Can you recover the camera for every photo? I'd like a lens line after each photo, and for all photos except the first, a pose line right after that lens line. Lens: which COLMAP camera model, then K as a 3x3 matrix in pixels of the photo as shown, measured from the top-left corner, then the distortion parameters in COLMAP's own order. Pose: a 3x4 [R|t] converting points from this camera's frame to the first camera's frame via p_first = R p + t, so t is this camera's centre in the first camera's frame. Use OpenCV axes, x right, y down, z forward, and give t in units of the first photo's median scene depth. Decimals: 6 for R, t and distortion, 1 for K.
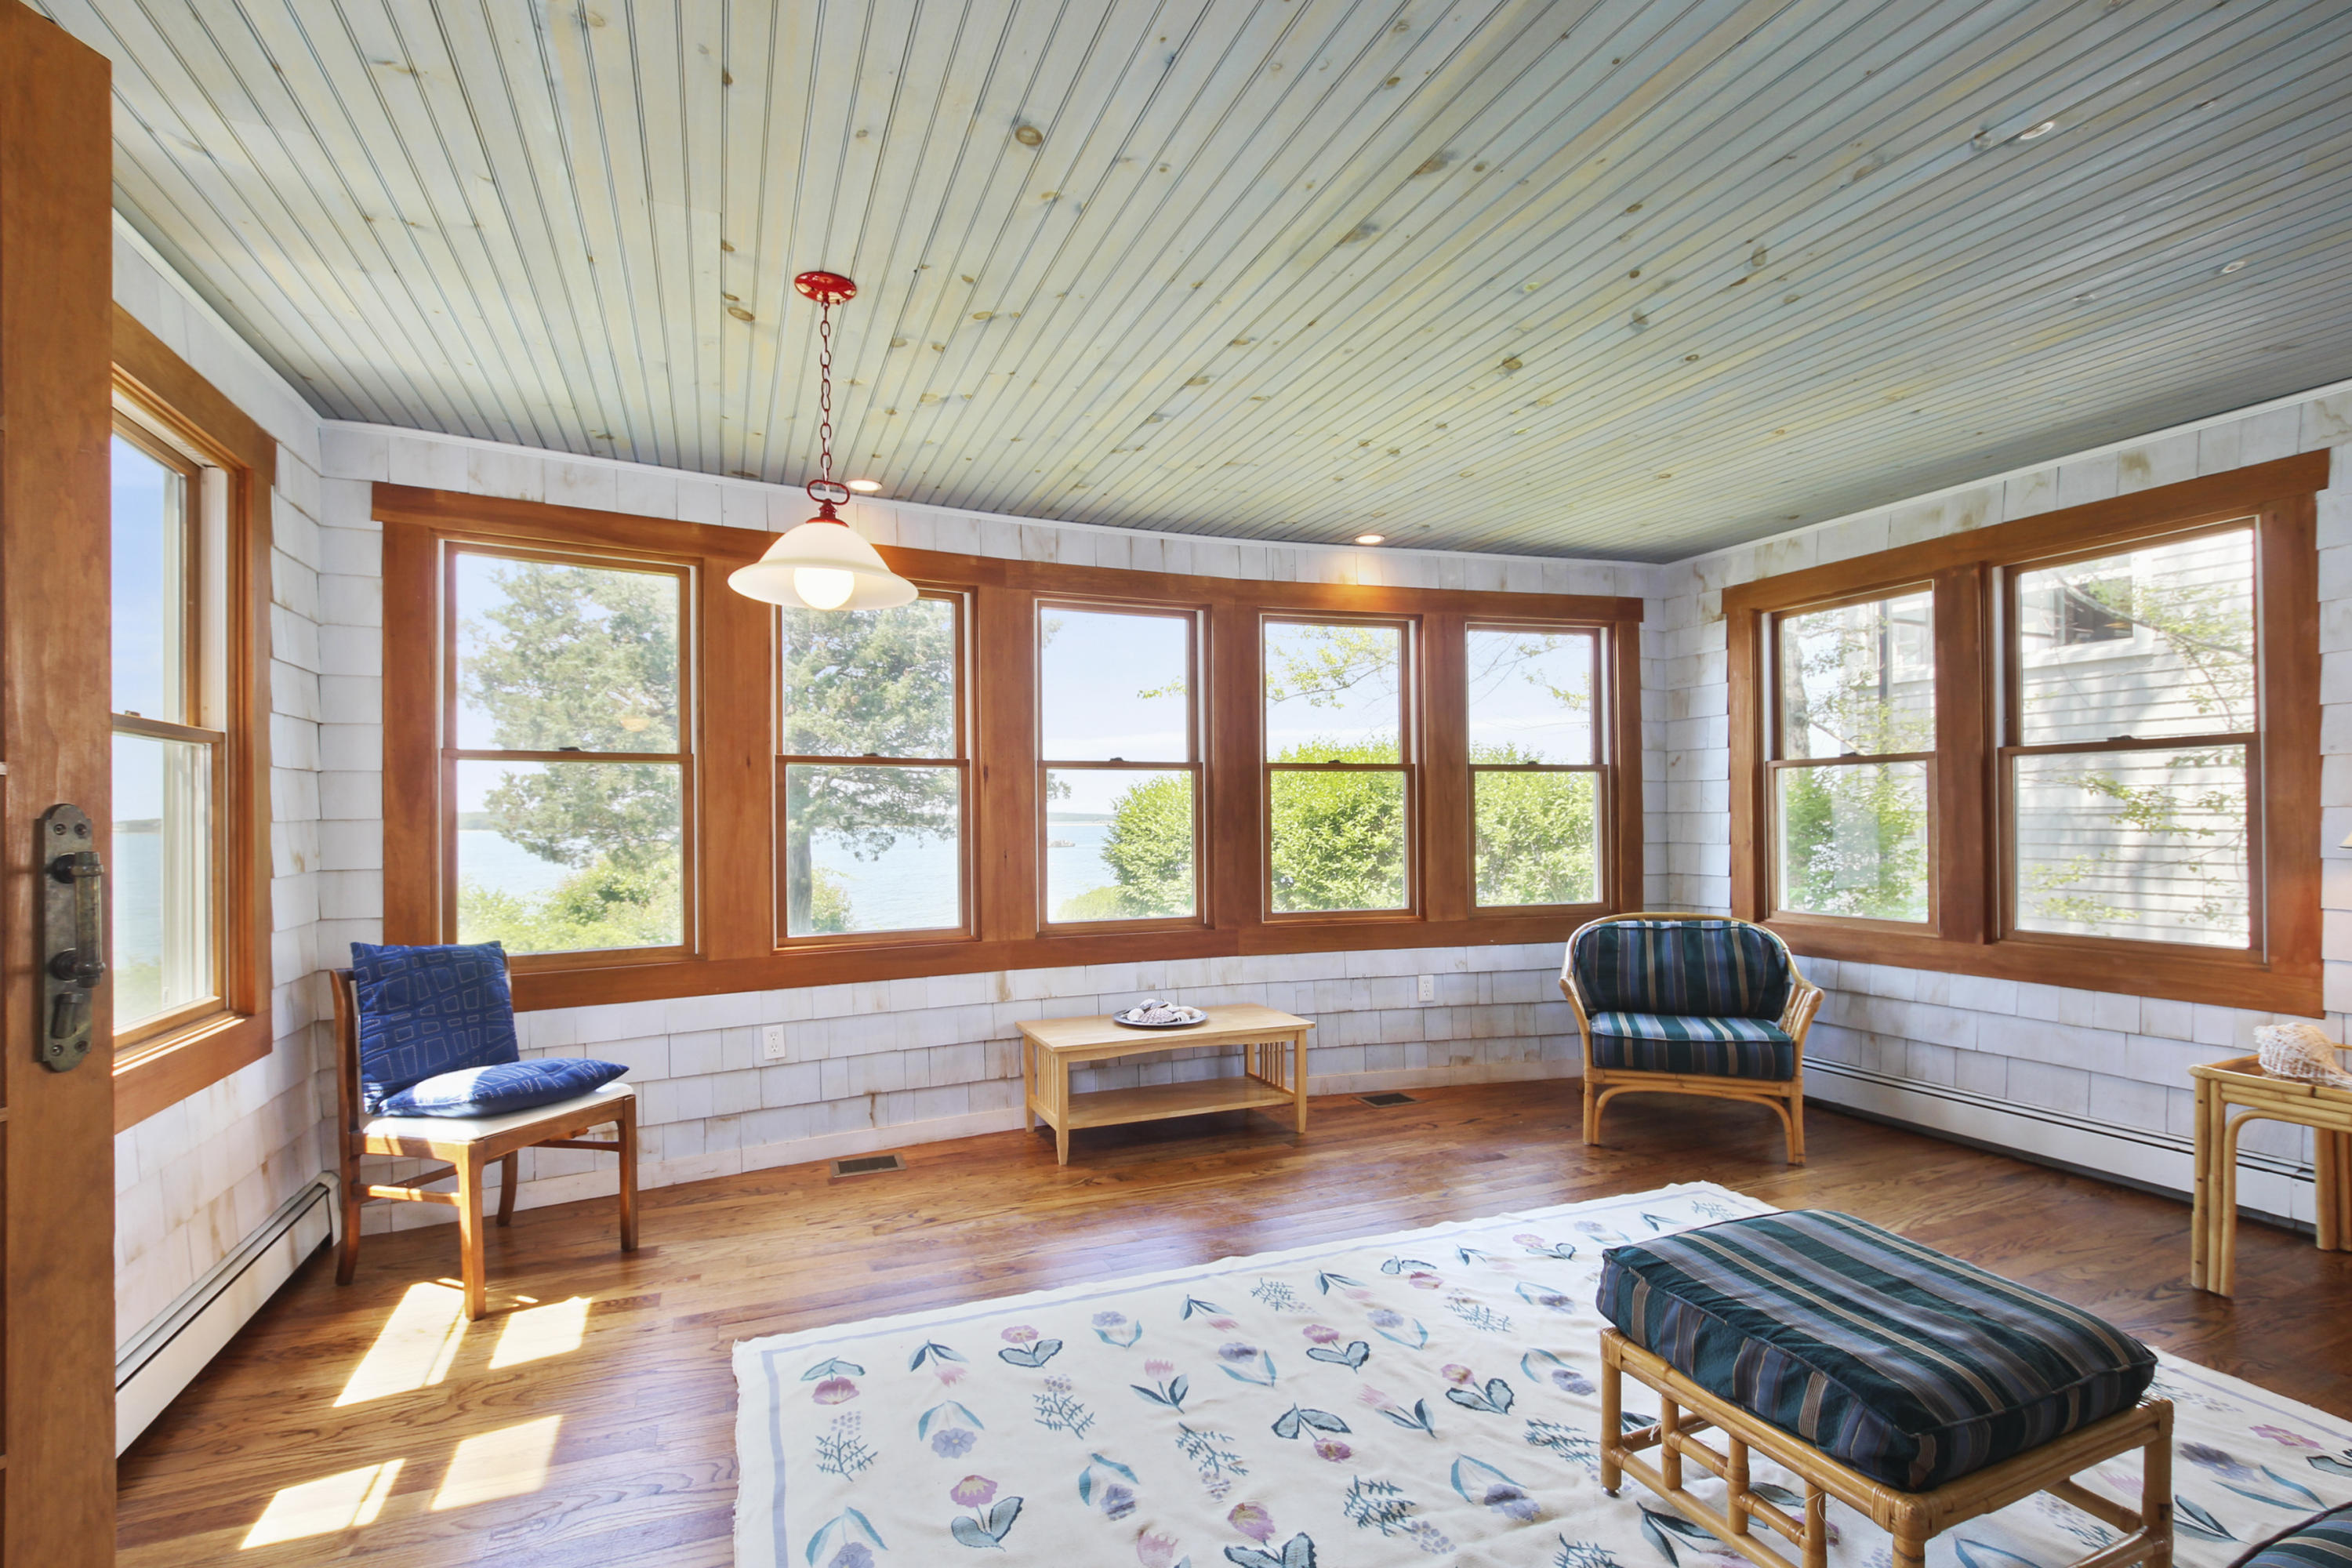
lens RADIAL K [[1087.0, 0, 1165.4], [0, 1087.0, 810.9], [0, 0, 1]] dist [-0.016689, 0.000075]
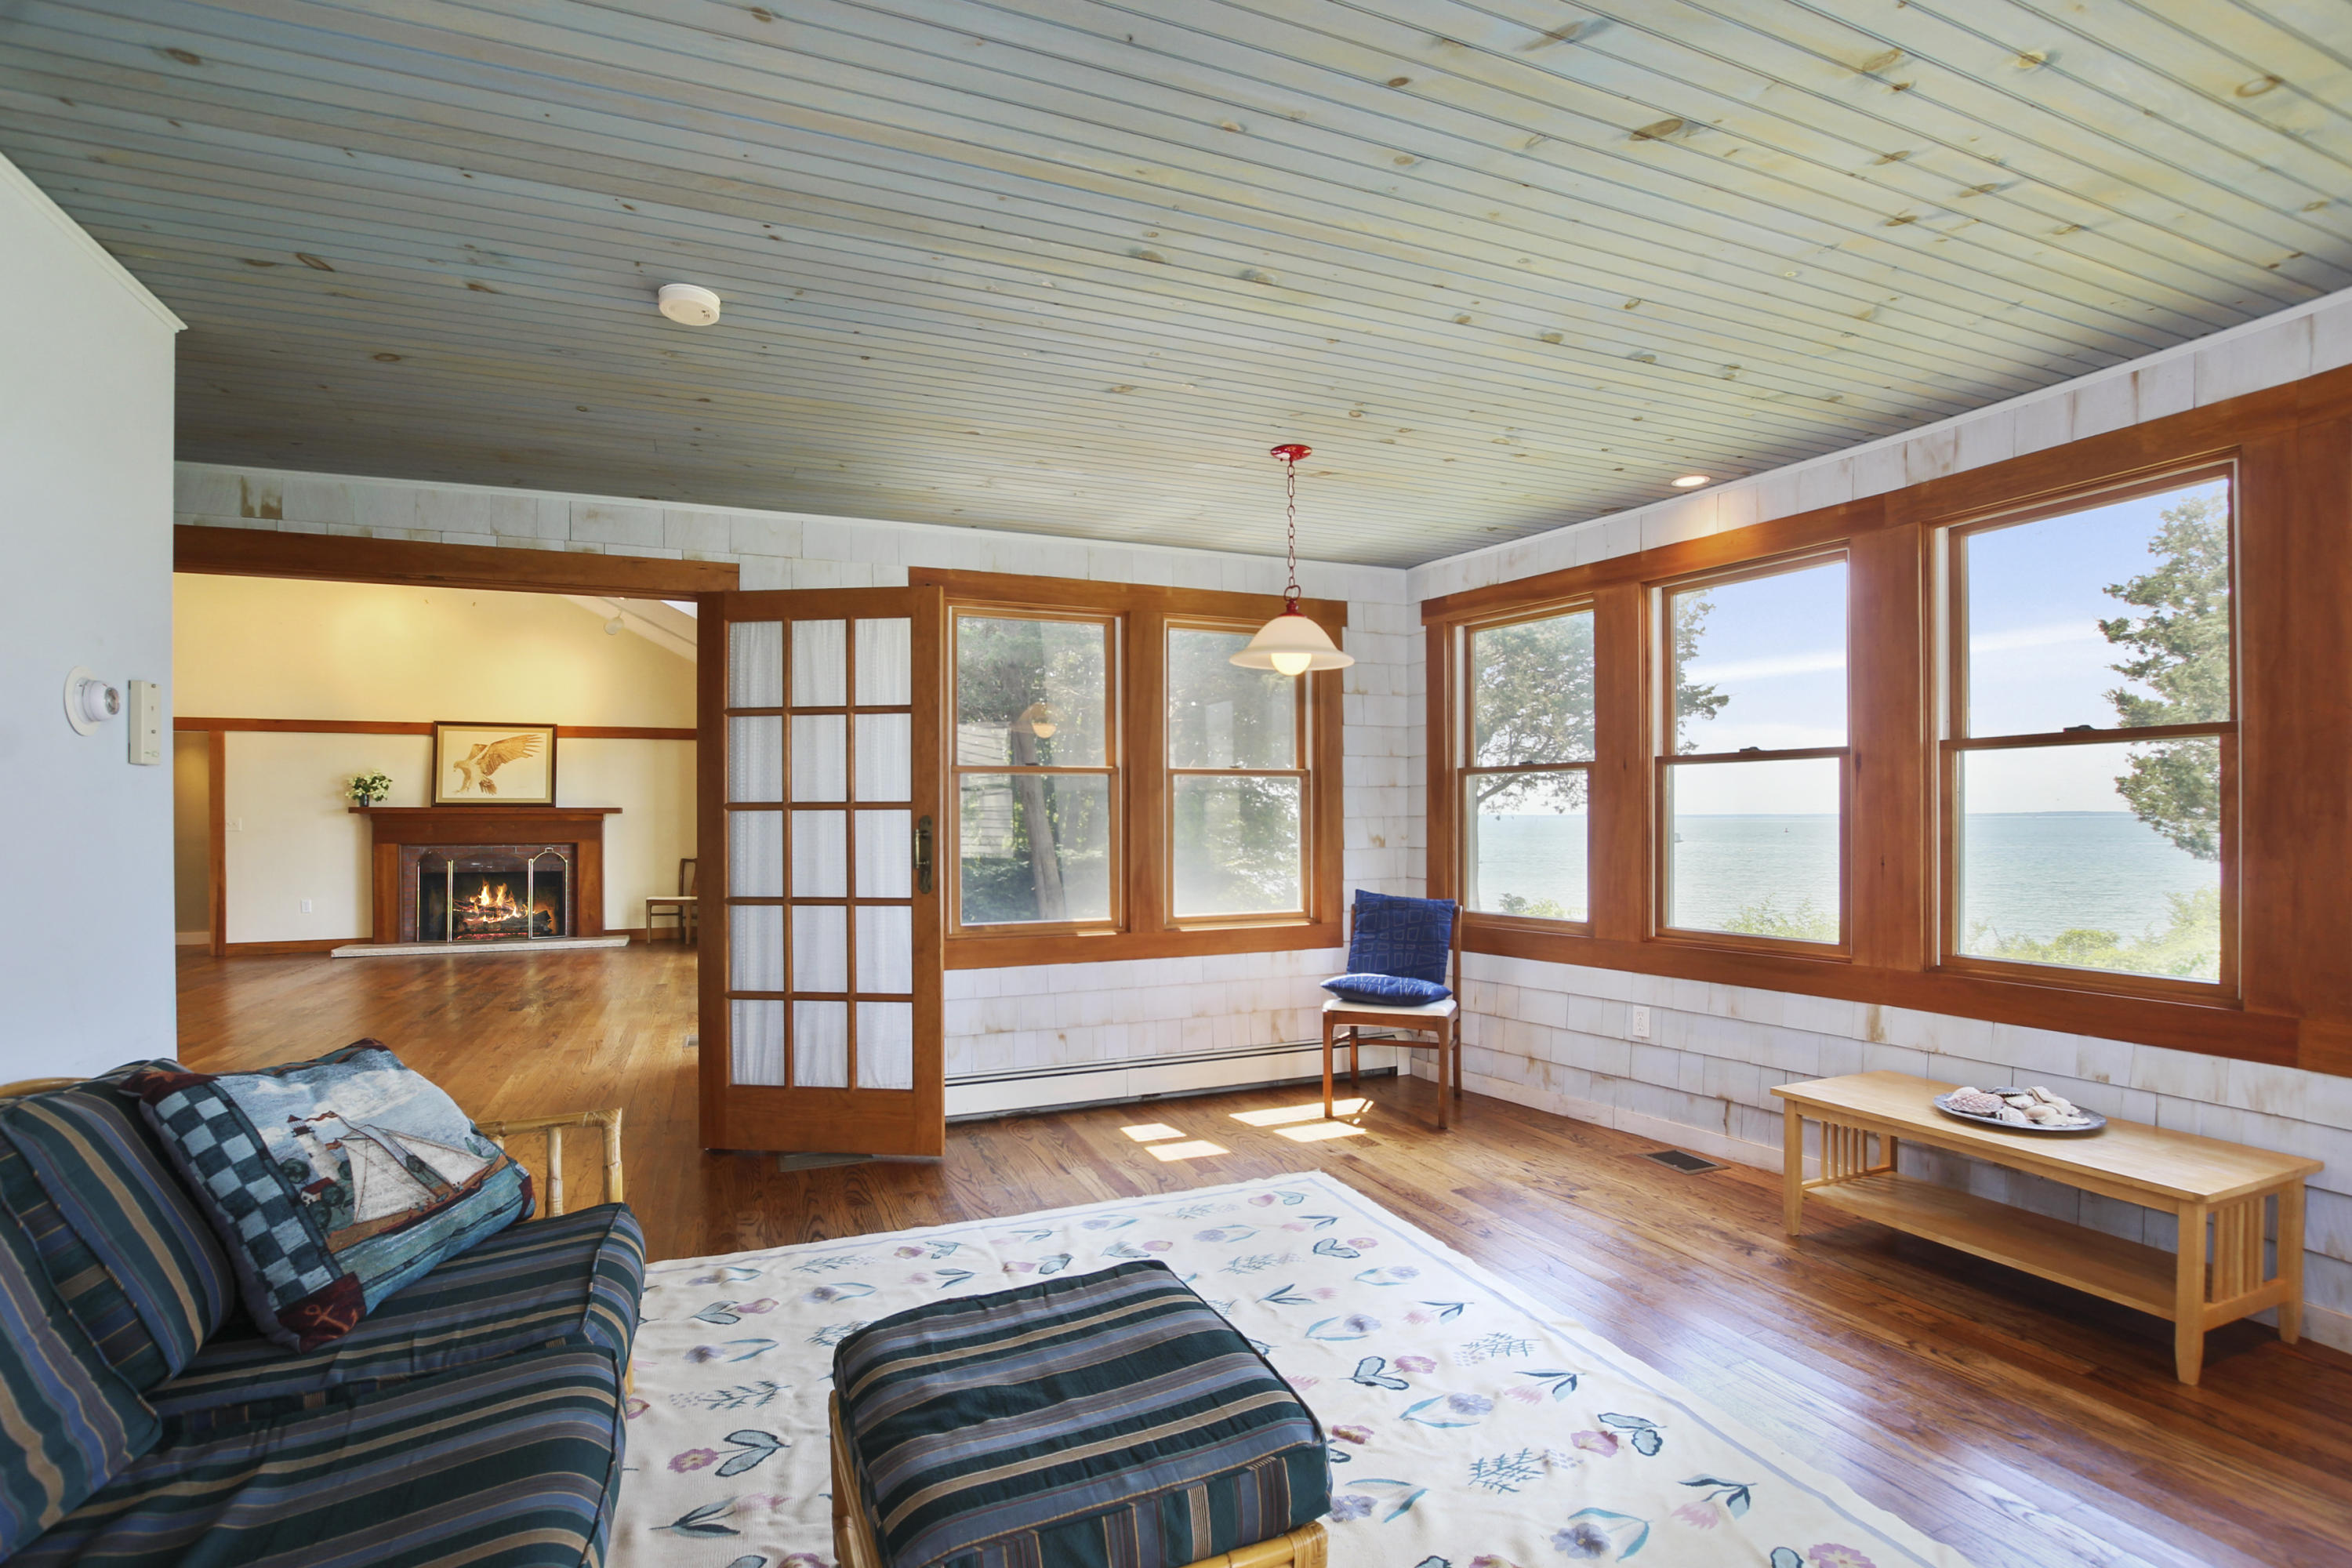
lens RADIAL K [[1098.6, 0, 1176.4], [0, 1098.6, 820.0], [0, 0, 1]] dist [-0.023024, -0.000152]
pose [[0.010307, 0.009628, -0.999901, 0.758918], [0.012585, 0.999873, 0.009757, -0.005976], [0.999868, -0.012684, 0.010184, 0.543598]]
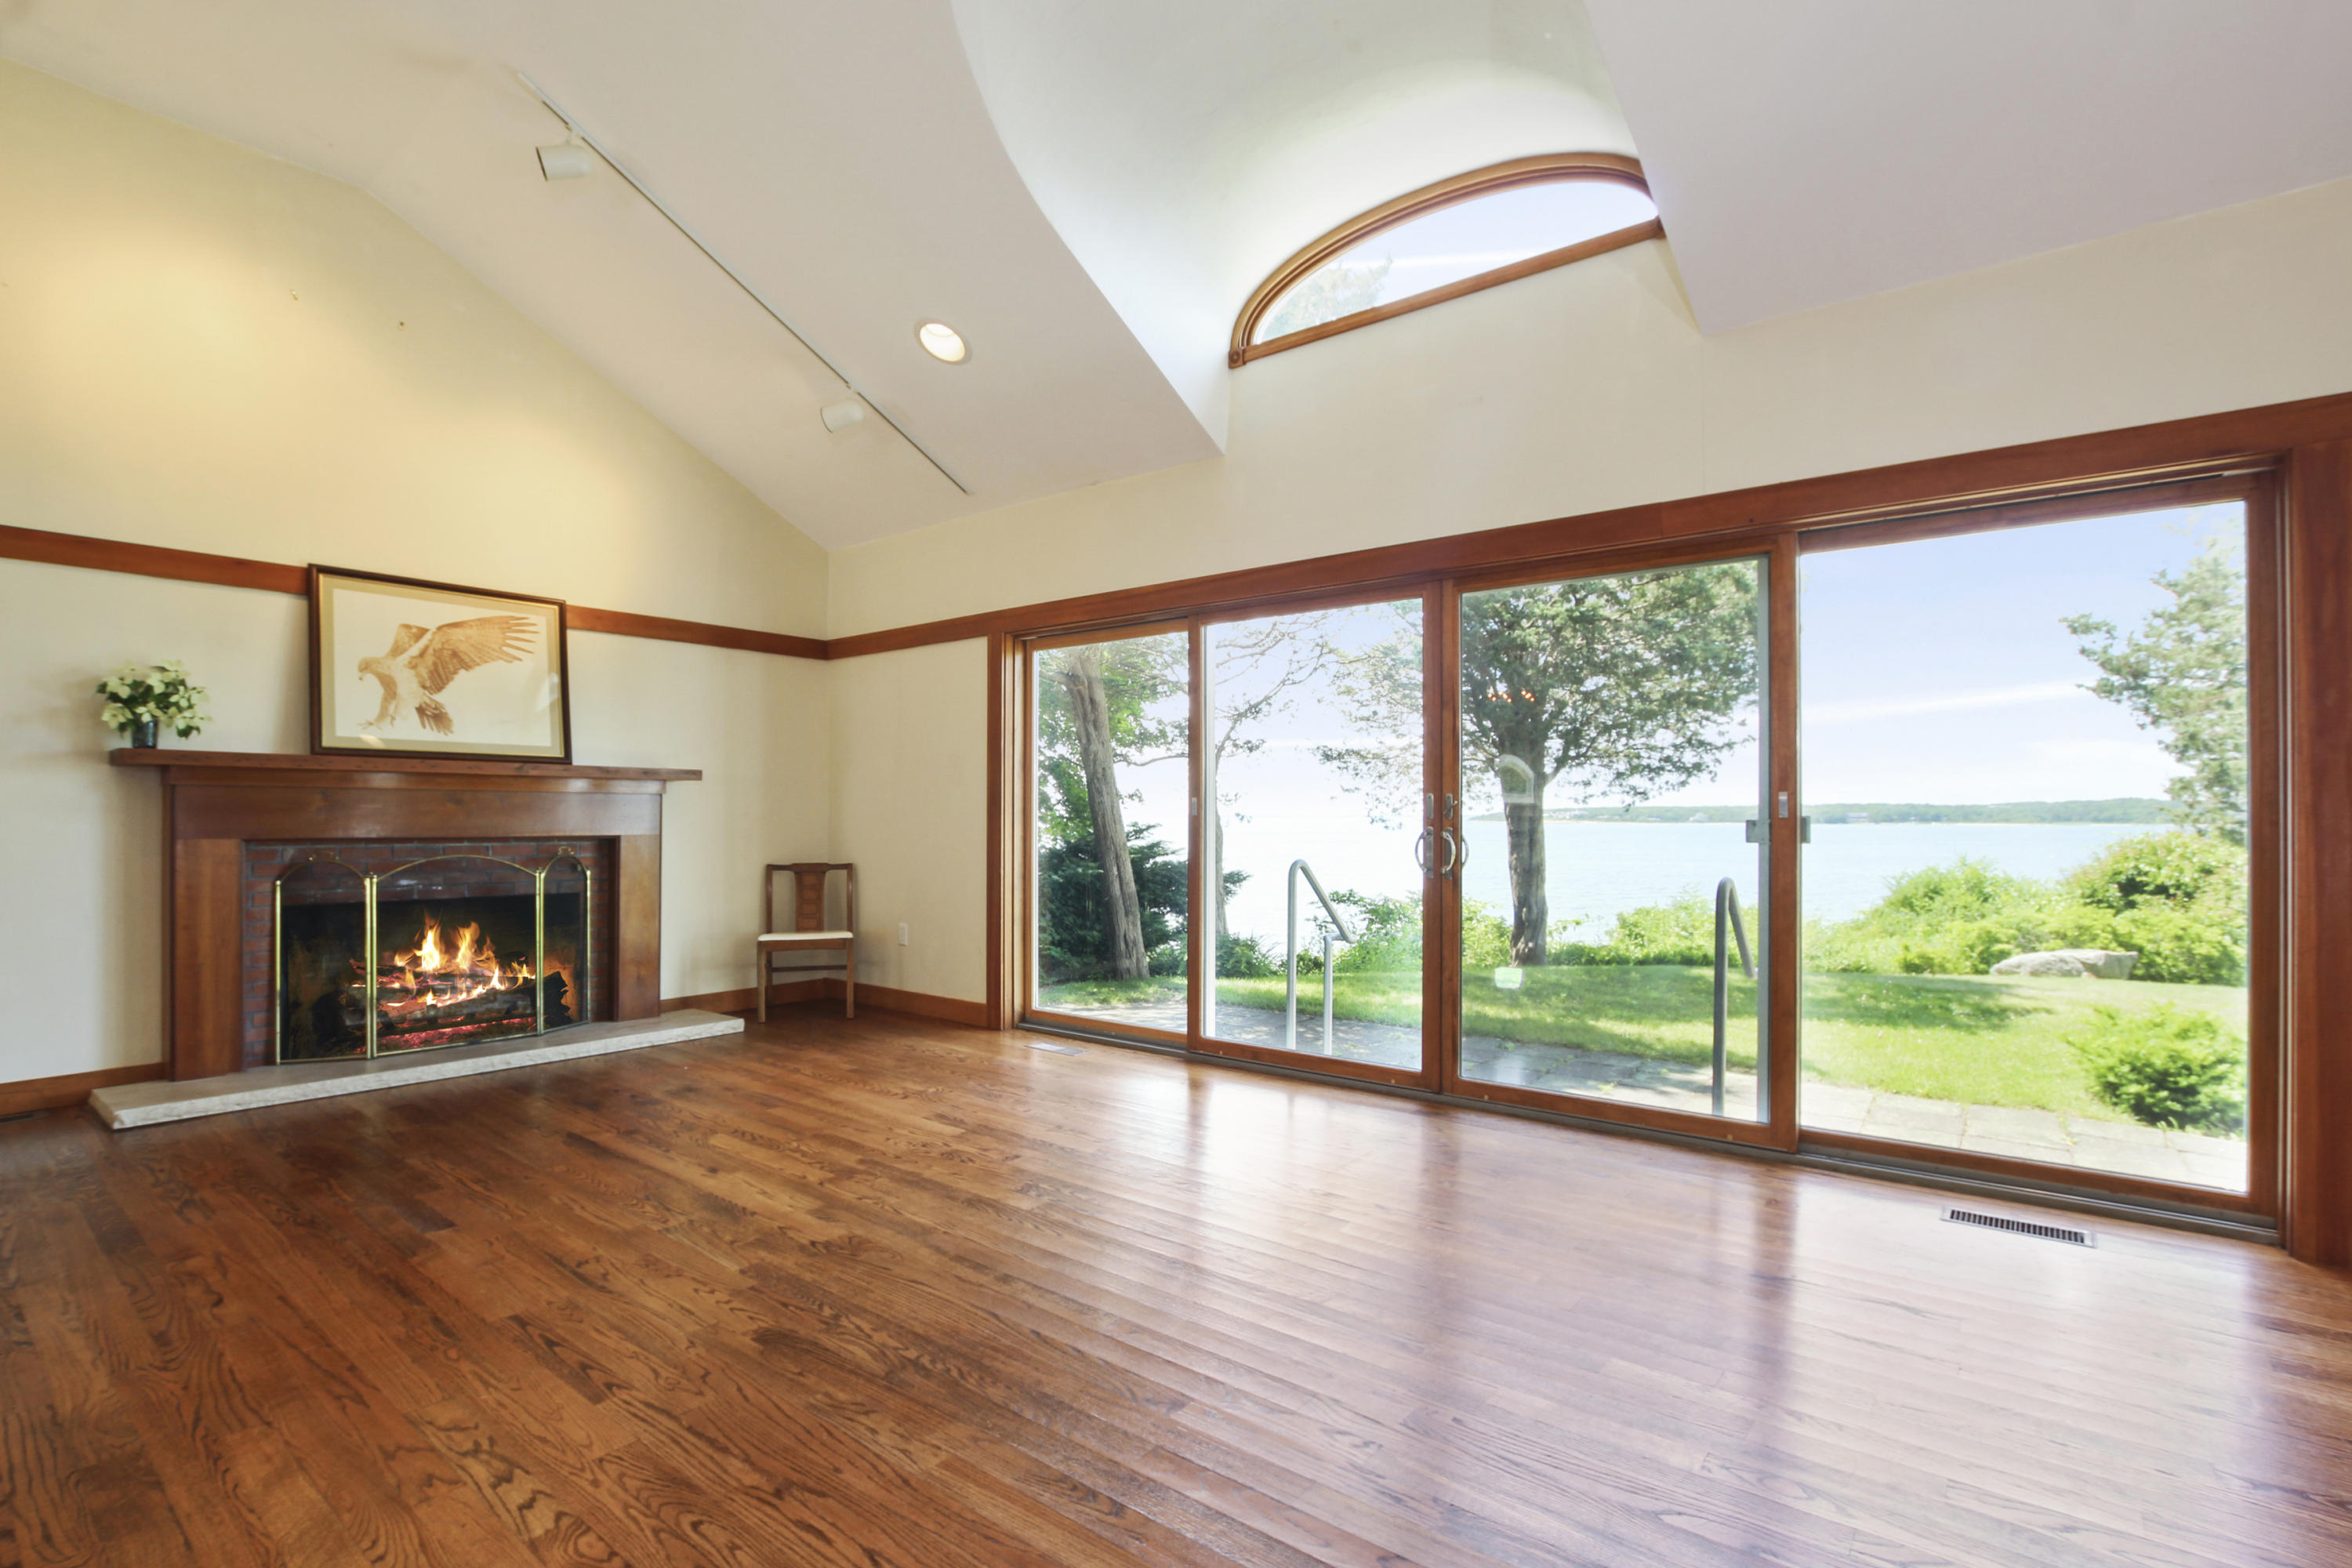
lens RADIAL K [[1102.5, 0, 1172.6], [0, 1102.5, 807.3], [0, 0, 1]] dist [-0.017271, -0.000212]
pose [[0.483778, 0.004560, -0.875179, -0.384890], [-0.000824, 0.999988, 0.004755, 0.013769], [0.875190, -0.001579, 0.483776, -0.945672]]
